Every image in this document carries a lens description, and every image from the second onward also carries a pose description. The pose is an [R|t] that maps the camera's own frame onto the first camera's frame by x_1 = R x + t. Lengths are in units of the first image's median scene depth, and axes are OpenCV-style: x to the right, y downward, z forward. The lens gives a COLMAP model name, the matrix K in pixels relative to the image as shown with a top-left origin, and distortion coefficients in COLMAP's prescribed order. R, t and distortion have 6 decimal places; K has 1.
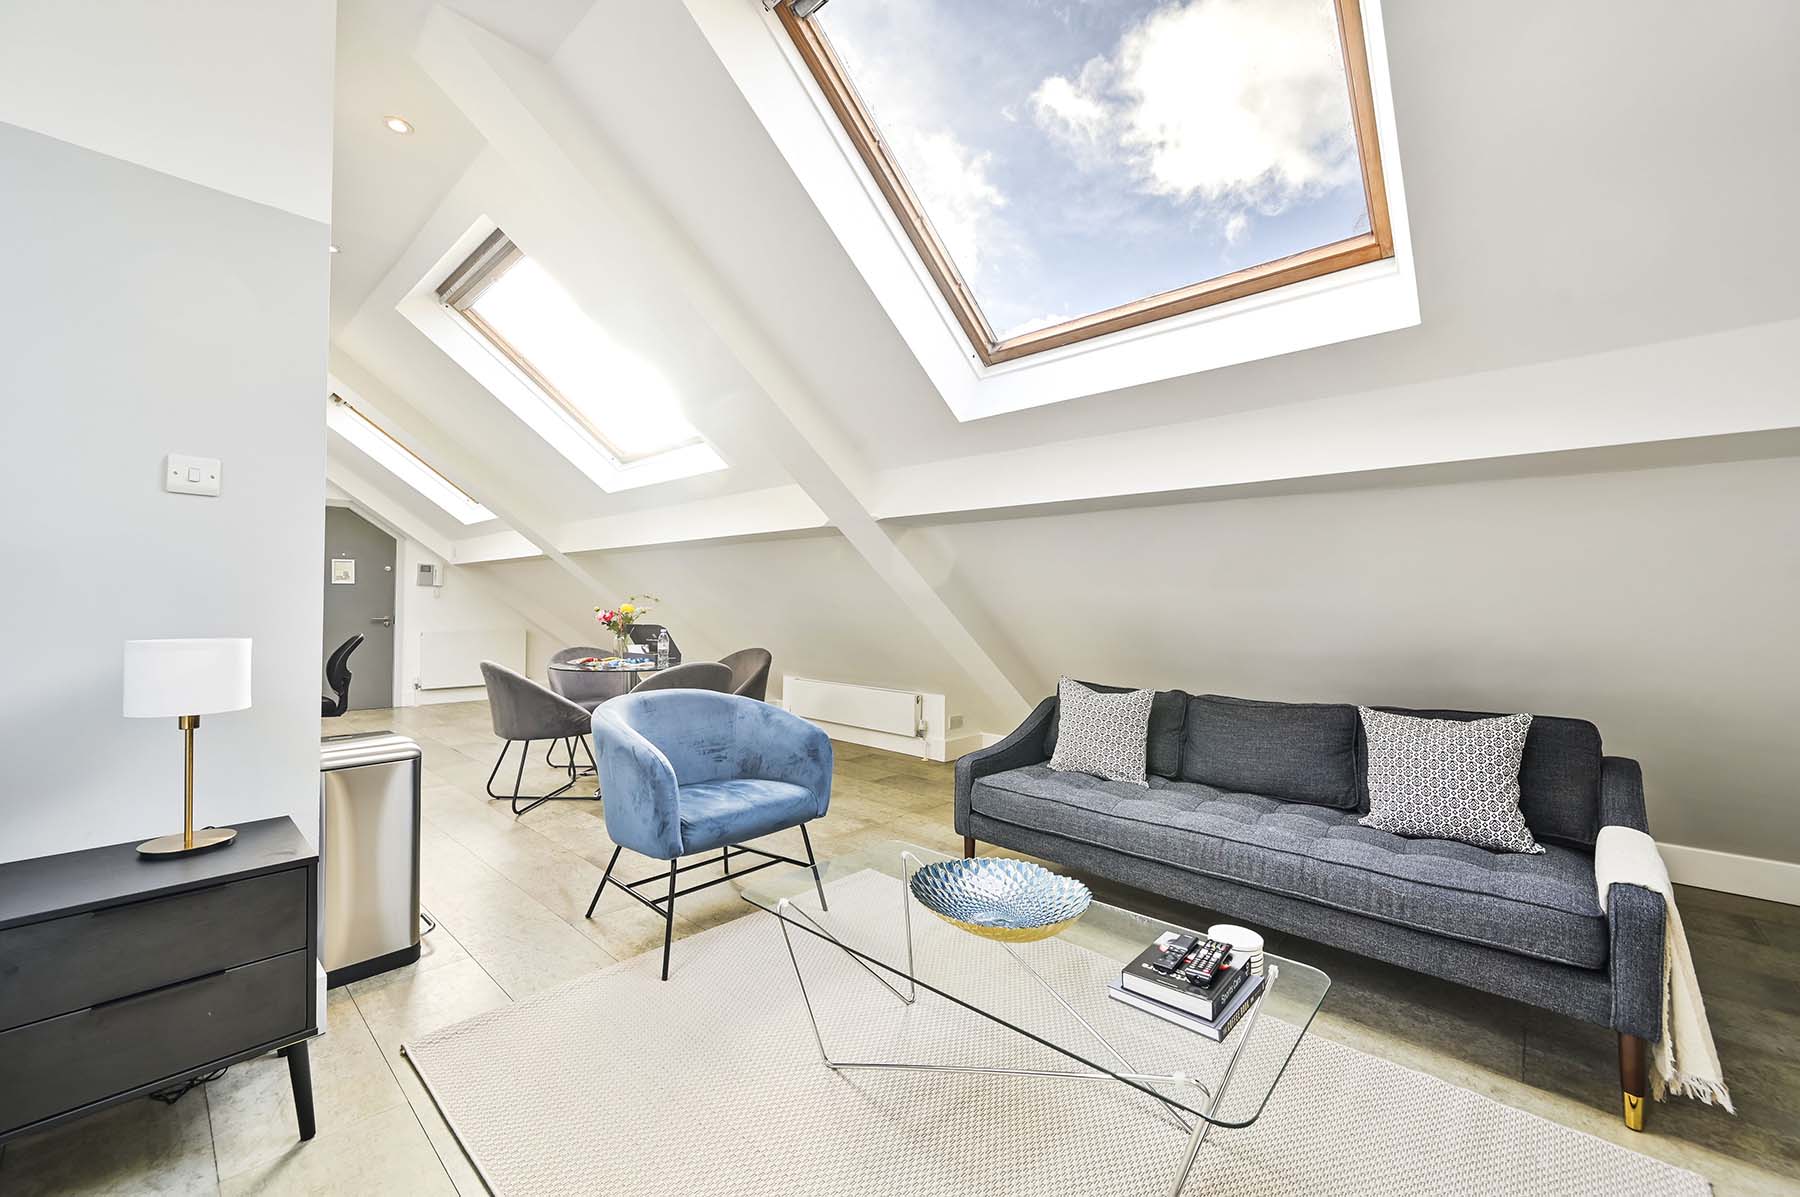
lens RADIAL K [[709.6, 0, 901.6], [0, 709.6, 596.3], [0, 0, 1]] dist [-0.003314, 0.000590]
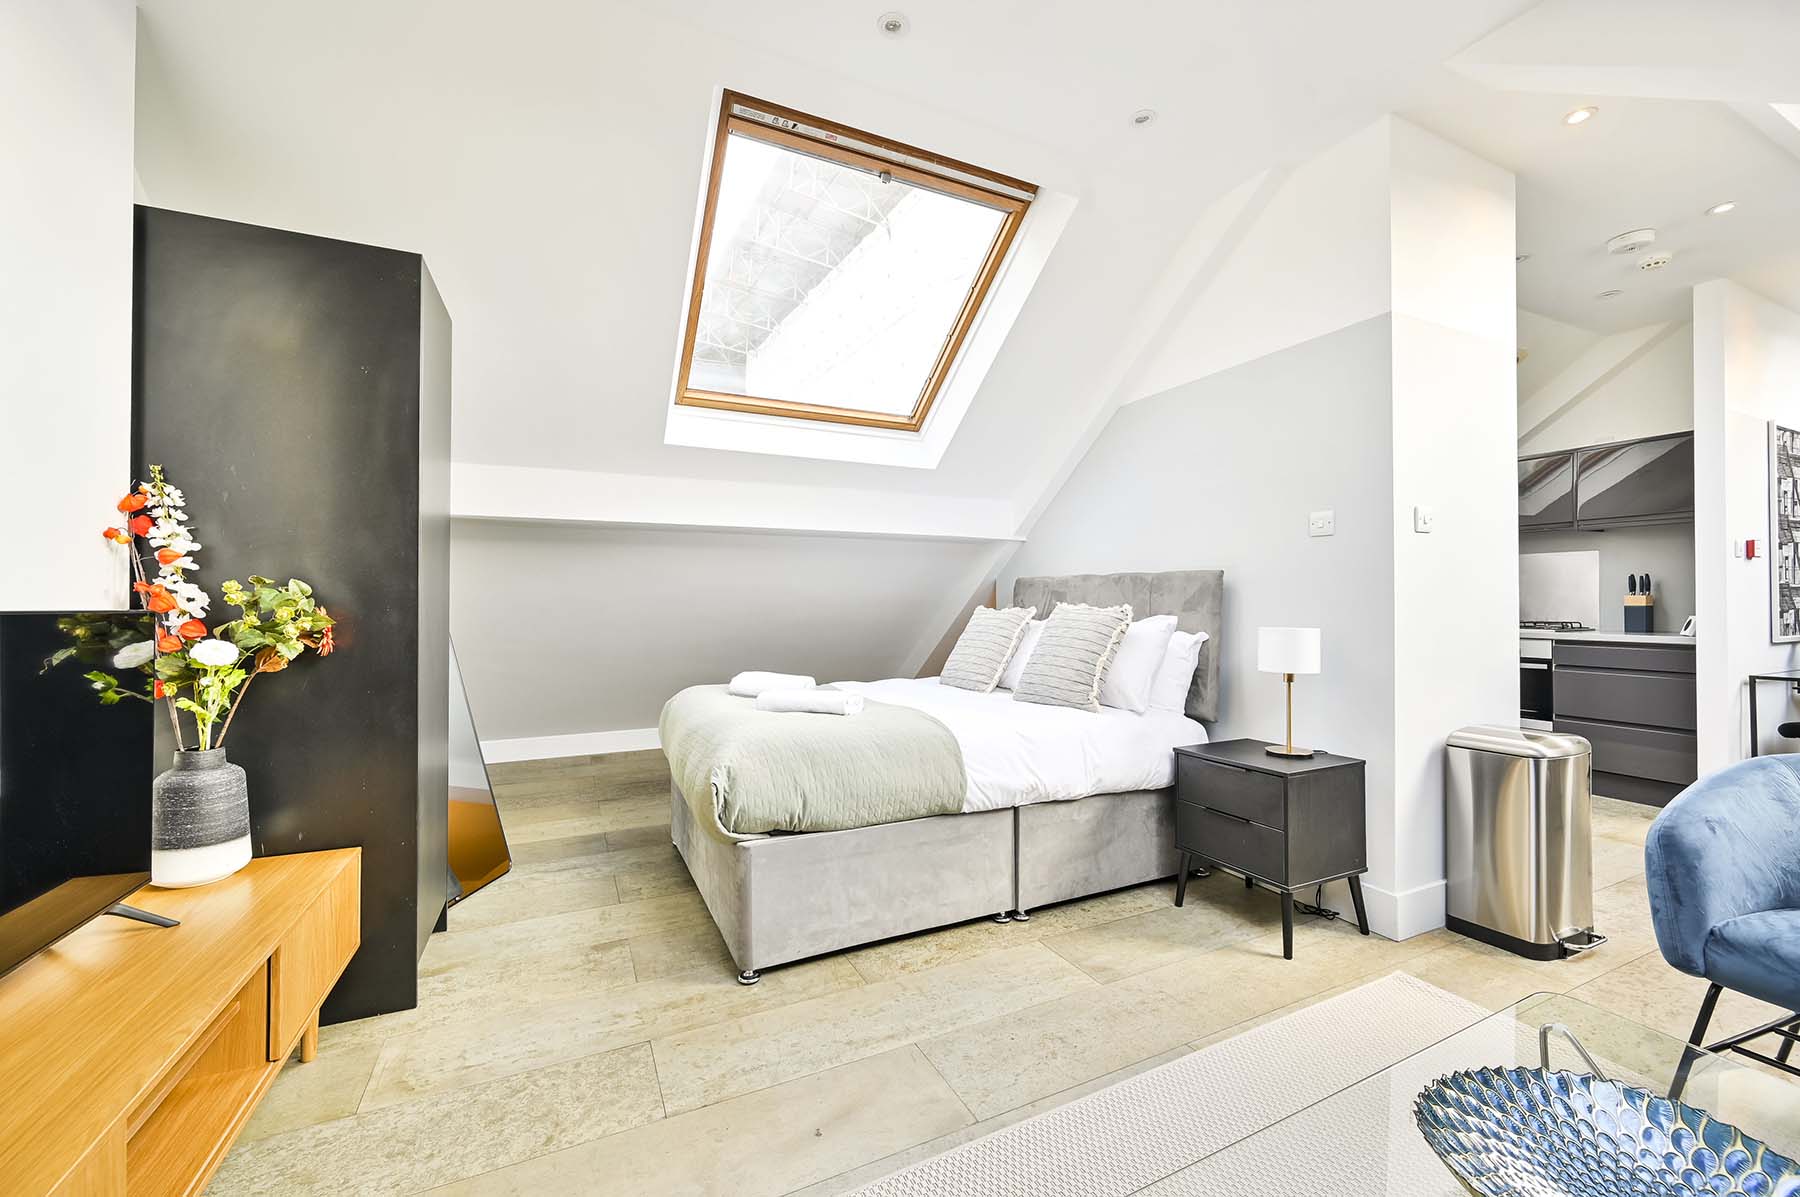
lens RADIAL K [[709.6, 0, 893.5], [0, 709.6, 597.9], [0, 0, 1]] dist [-0.003314, 0.000590]
pose [[-0.381567, -0.017869, -0.924168, 0.614474], [0.007694, 0.999717, -0.022506, 0.016049], [0.924309, -0.015699, -0.381322, 0.558144]]
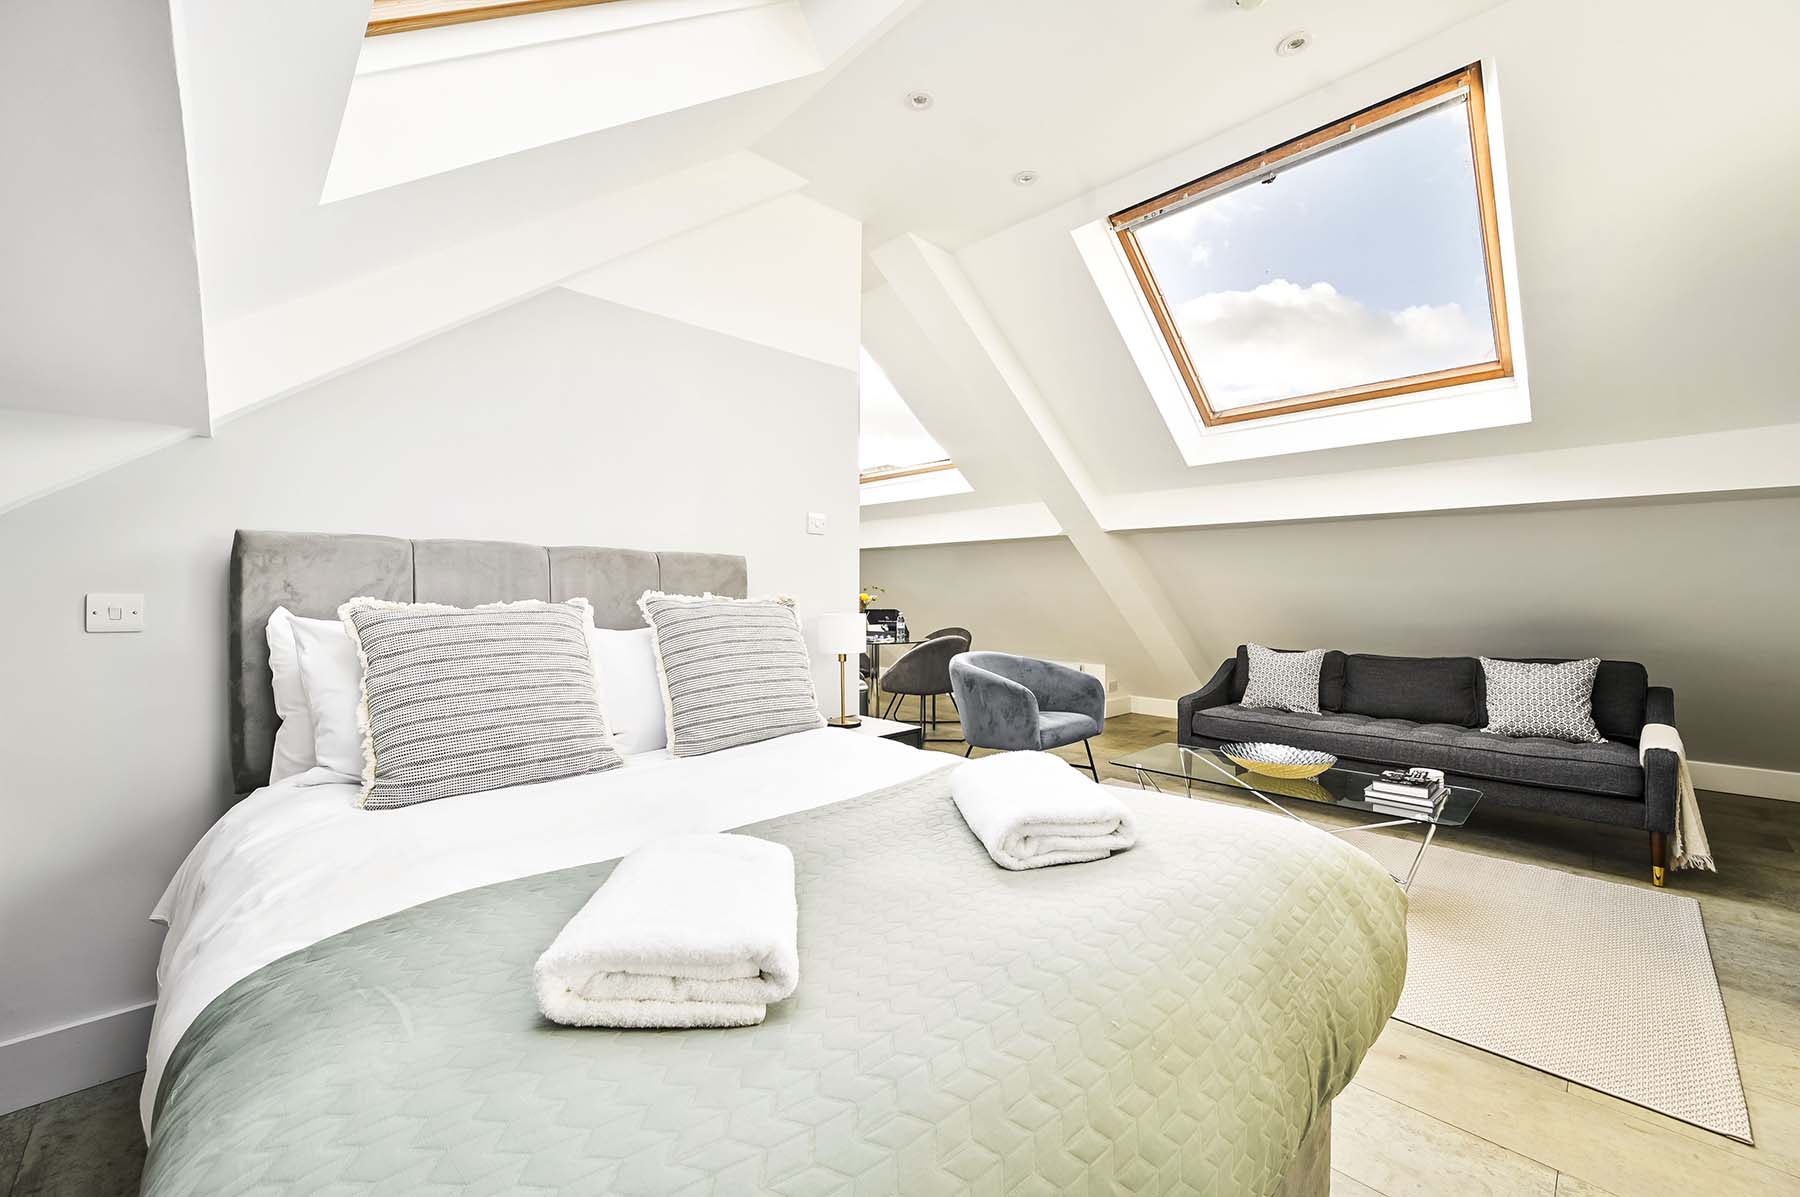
lens RADIAL K [[709.6, 0, 902.4], [0, 709.6, 597.4], [0, 0, 1]] dist [-0.003314, 0.000590]
pose [[0.998355, -0.008562, -0.056697, -0.529151], [0.009617, 0.999785, 0.018350, -0.010373], [0.056528, -0.018865, 0.998223, -0.610867]]
